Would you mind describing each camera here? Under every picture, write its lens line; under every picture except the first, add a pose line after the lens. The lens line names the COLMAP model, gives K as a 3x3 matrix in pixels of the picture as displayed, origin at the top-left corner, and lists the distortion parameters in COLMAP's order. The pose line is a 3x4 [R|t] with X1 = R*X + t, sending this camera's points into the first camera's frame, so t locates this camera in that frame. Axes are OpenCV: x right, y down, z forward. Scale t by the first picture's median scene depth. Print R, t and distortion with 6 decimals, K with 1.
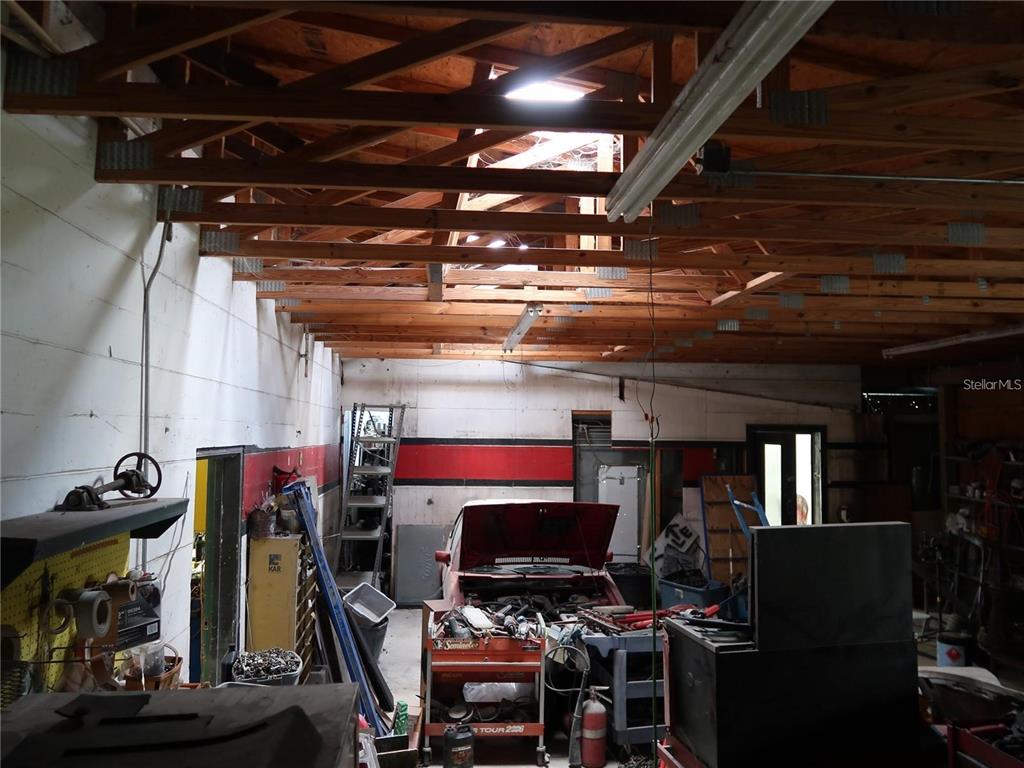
lens RADIAL K [[782.3, 0, 506.1], [0, 782.3, 383.9], [0, 0, 1]] dist [-0.036989, 0.013707]
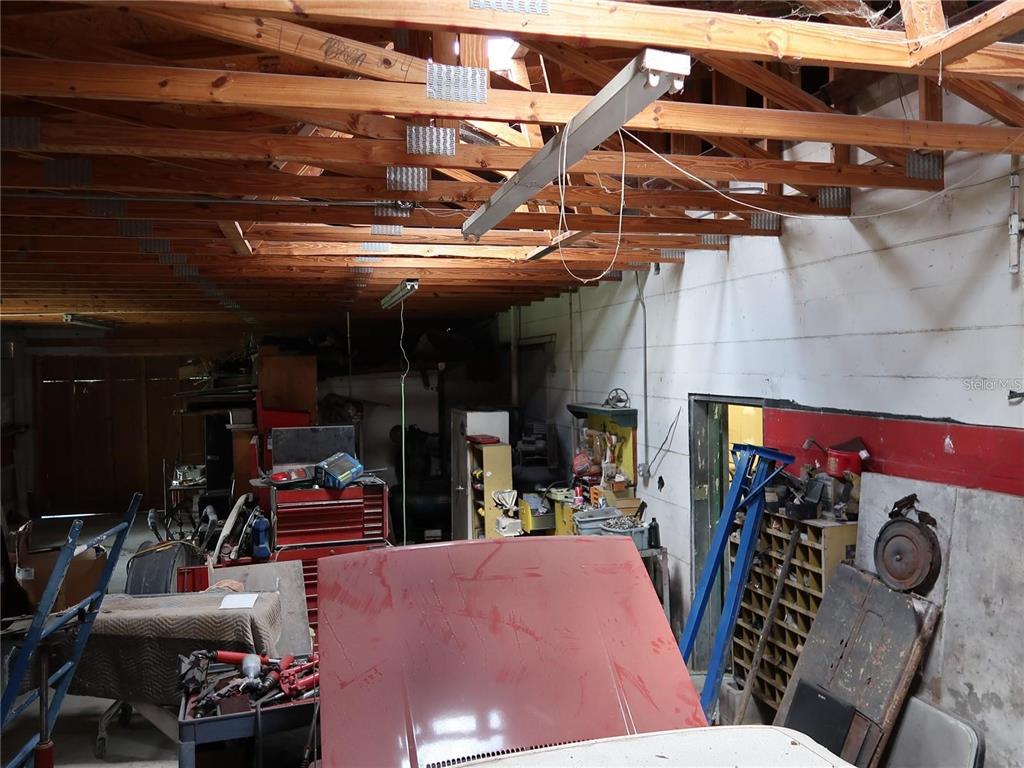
lens RADIAL K [[782.3, 0, 506.1], [0, 782.3, 383.9], [0, 0, 1]] dist [-0.036989, 0.013707]
pose [[-0.986343, 0.009795, -0.164411, 0.188223], [0.016502, 0.999084, -0.039483, 0.119992], [0.163874, -0.041657, -0.985601, 2.425124]]
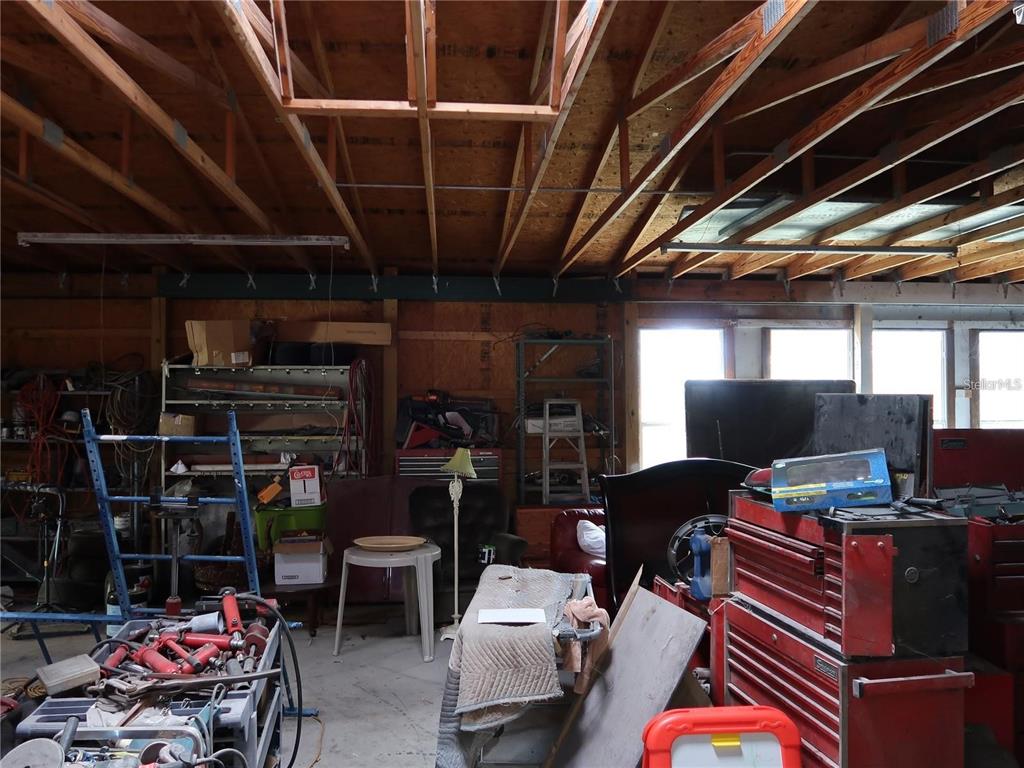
lens RADIAL K [[782.3, 0, 506.1], [0, 782.3, 383.9], [0, 0, 1]] dist [-0.036989, 0.013707]
pose [[0.002627, 0.010734, 0.999939, -0.487843], [-0.060697, 0.998100, -0.010555, 0.160389], [-0.998153, -0.060665, 0.003273, 1.117923]]
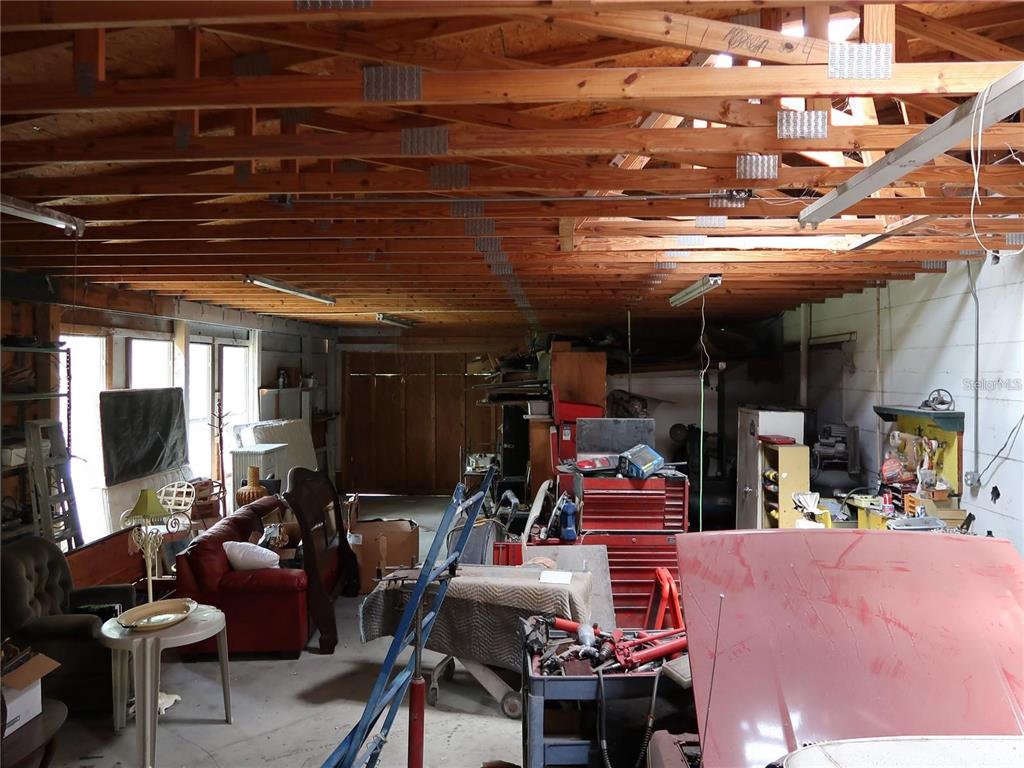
lens RADIAL K [[782.3, 0, 506.1], [0, 782.3, 383.9], [0, 0, 1]] dist [-0.036989, 0.013707]
pose [[-0.988485, -0.014579, 0.150617, 0.299697], [-0.021374, 0.998821, -0.043593, 0.143271], [-0.149804, -0.046310, -0.987631, 2.451995]]
